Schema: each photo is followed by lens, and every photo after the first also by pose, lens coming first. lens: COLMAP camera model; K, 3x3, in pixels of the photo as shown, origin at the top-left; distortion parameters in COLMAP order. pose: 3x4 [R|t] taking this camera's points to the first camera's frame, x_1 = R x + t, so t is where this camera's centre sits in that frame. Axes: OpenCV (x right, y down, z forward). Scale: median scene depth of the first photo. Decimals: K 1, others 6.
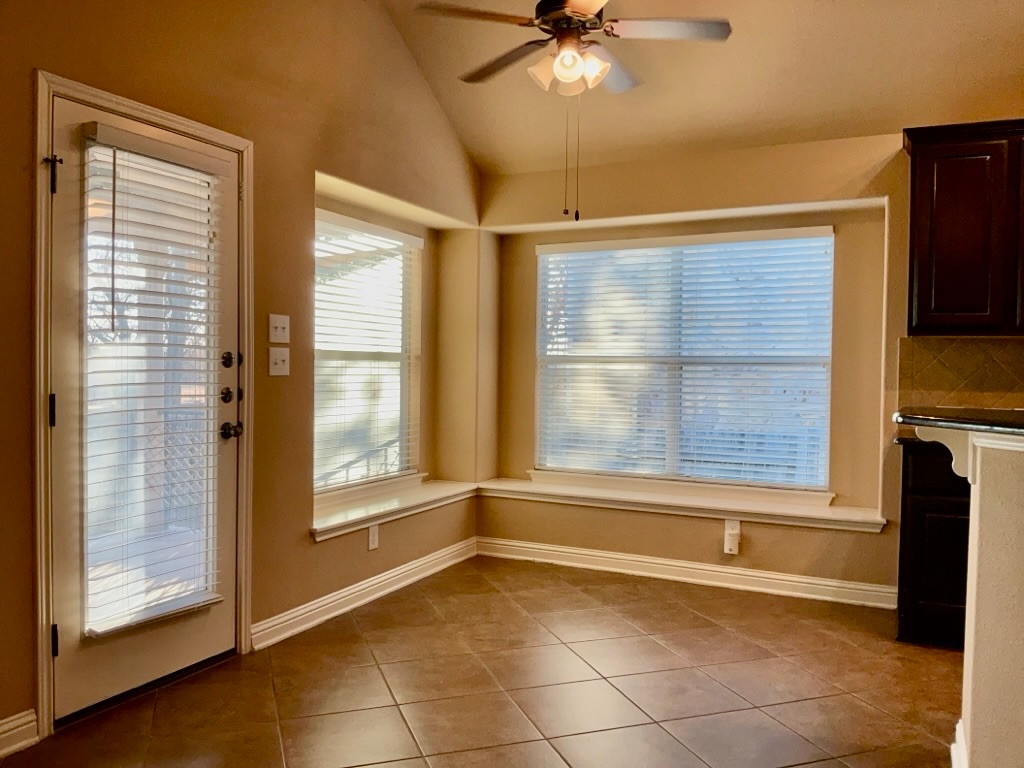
lens RADIAL K [[811.6, 0, 512.0], [0, 811.6, 384.0], [0, 0, 1]] dist [0.139111, -0.286635]
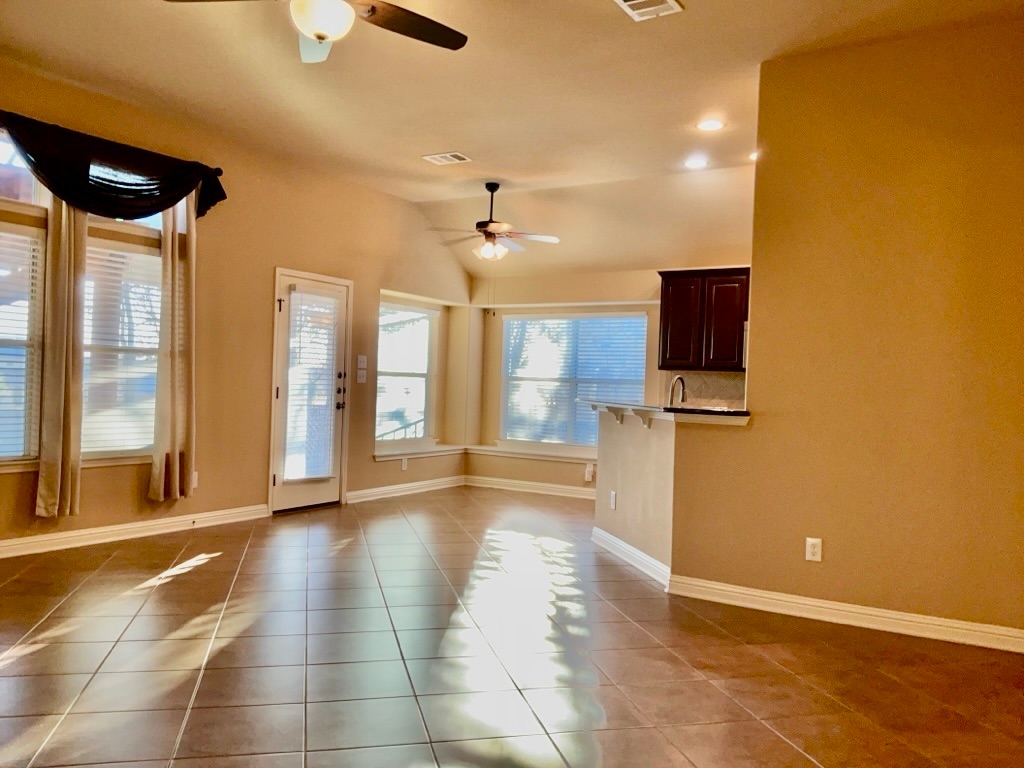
lens RADIAL K [[811.6, 0, 512.0], [0, 811.6, 384.0], [0, 0, 1]] dist [0.139111, -0.286635]
pose [[0.995578, 0.021237, -0.091508, 0.273755], [-0.023358, 0.999481, -0.022172, 0.027365], [0.090990, 0.024211, 0.995557, -0.978618]]
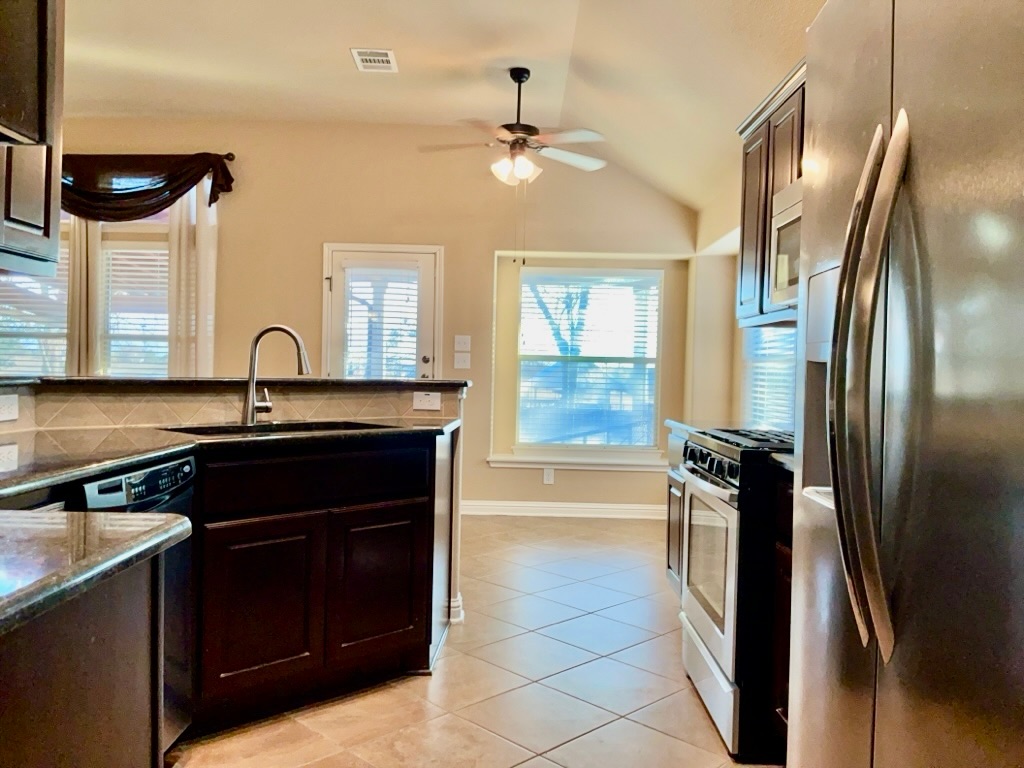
lens RADIAL K [[811.6, 0, 512.0], [0, 811.6, 384.0], [0, 0, 1]] dist [0.139111, -0.286635]
pose [[0.424412, 0.011639, -0.905394, 1.172719], [-0.038150, 0.999259, -0.005038, 0.023795], [0.904665, 0.036679, 0.424542, 0.282051]]
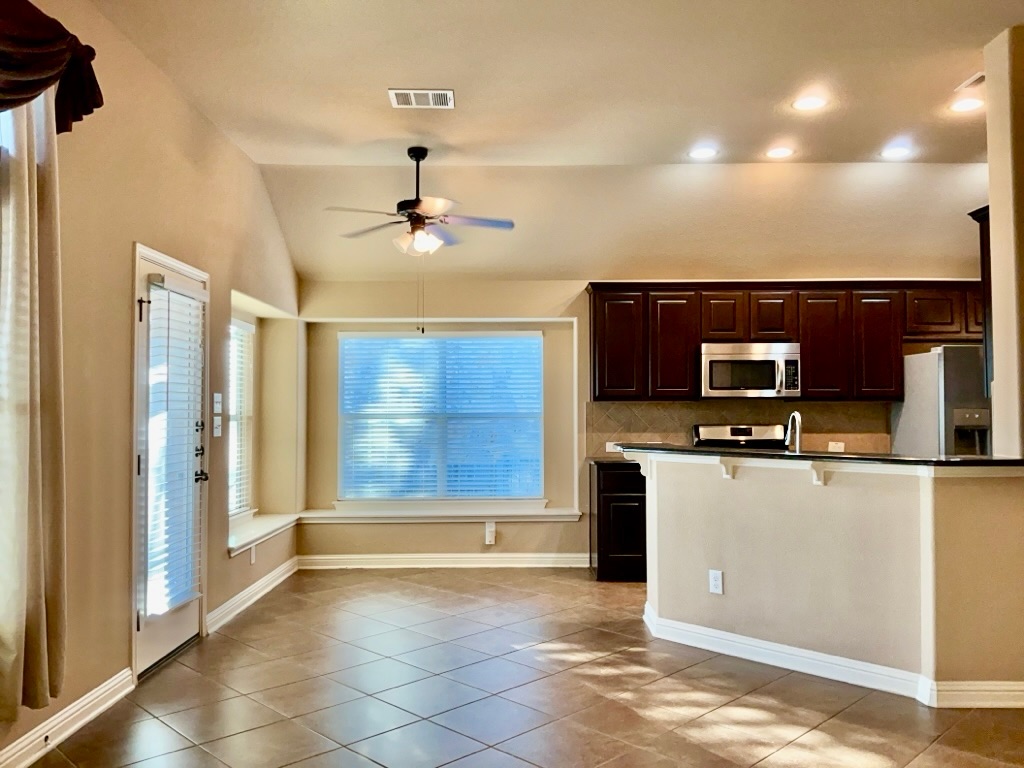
lens RADIAL K [[811.6, 0, 512.0], [0, 811.6, 384.0], [0, 0, 1]] dist [0.139111, -0.286635]
pose [[0.900856, -0.001277, 0.434116, -0.370488], [0.024384, 0.998566, -0.047663, -0.017103], [-0.433433, 0.053523, 0.899595, -0.409293]]
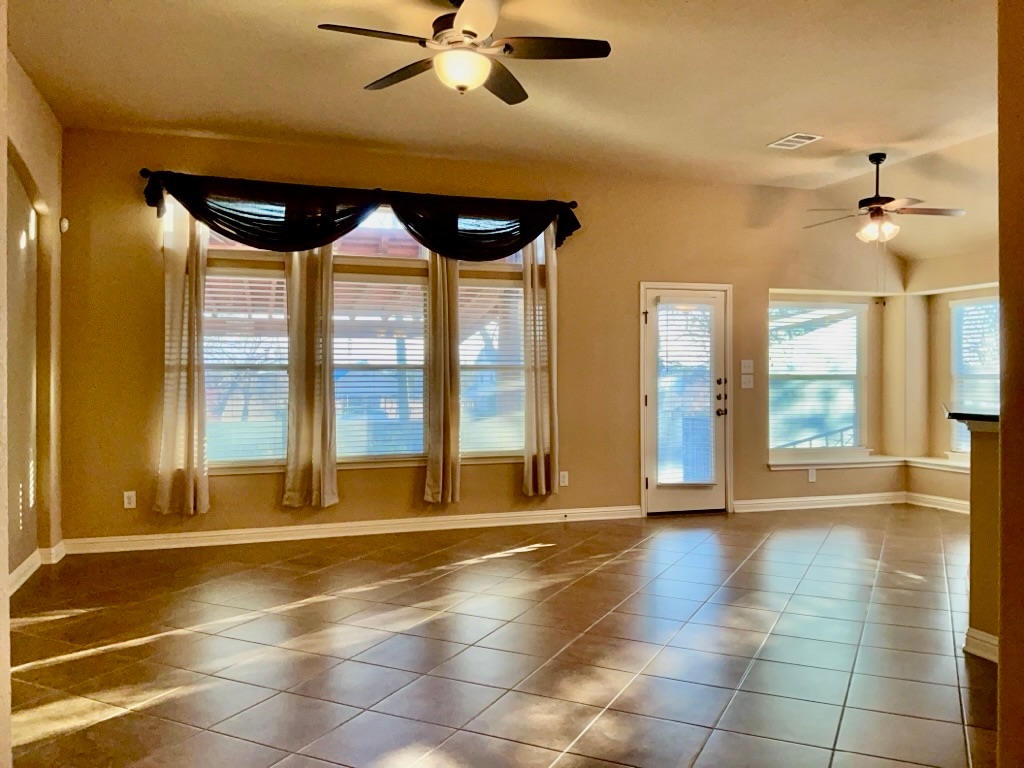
lens RADIAL K [[811.6, 0, 512.0], [0, 811.6, 384.0], [0, 0, 1]] dist [0.139111, -0.286635]
pose [[0.700342, -0.009452, -0.713745, 0.686824], [-0.005037, 0.999822, -0.018183, 0.017420], [0.713790, 0.016329, 0.700169, -0.792967]]
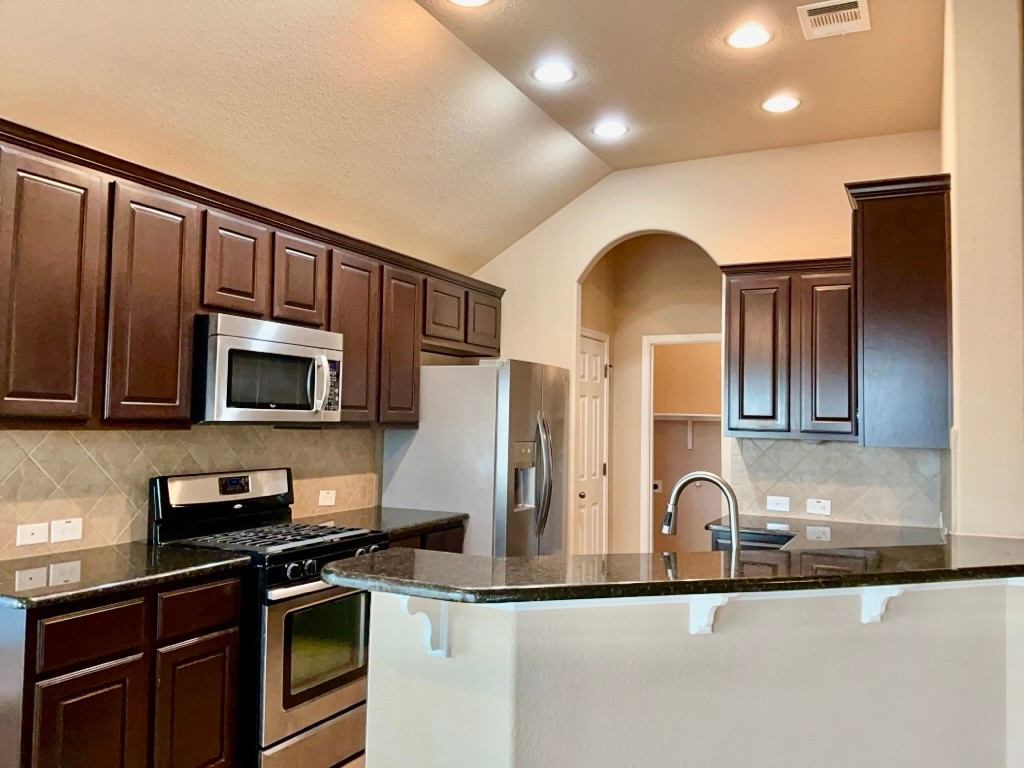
lens RADIAL K [[811.6, 0, 512.0], [0, 811.6, 384.0], [0, 0, 1]] dist [0.139111, -0.286635]
pose [[0.013990, 0.031658, 0.999401, -0.140304], [0.006149, 0.999477, -0.031747, -0.065271], [-0.999883, 0.006590, 0.013788, 0.516558]]
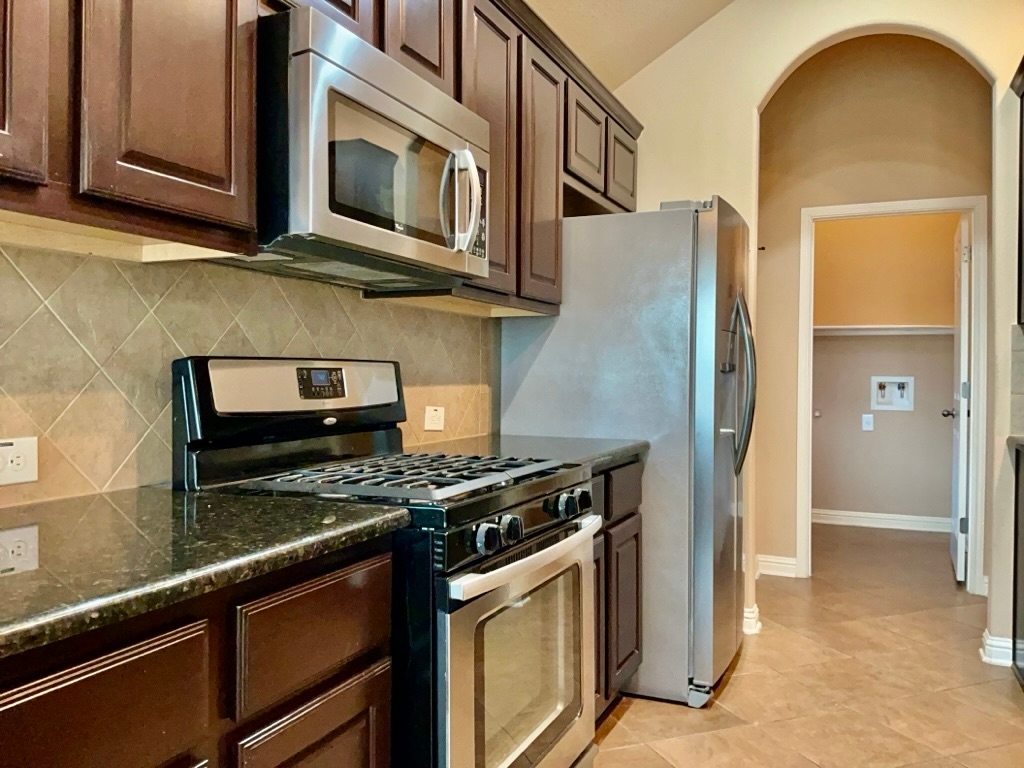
lens RADIAL K [[811.6, 0, 512.0], [0, 811.6, 384.0], [0, 0, 1]] dist [0.139111, -0.286635]
pose [[-0.023397, -0.025168, 0.999409, 0.240669], [0.020200, 0.999467, 0.025642, 0.001096], [-0.999522, 0.020788, -0.022876, 0.717418]]
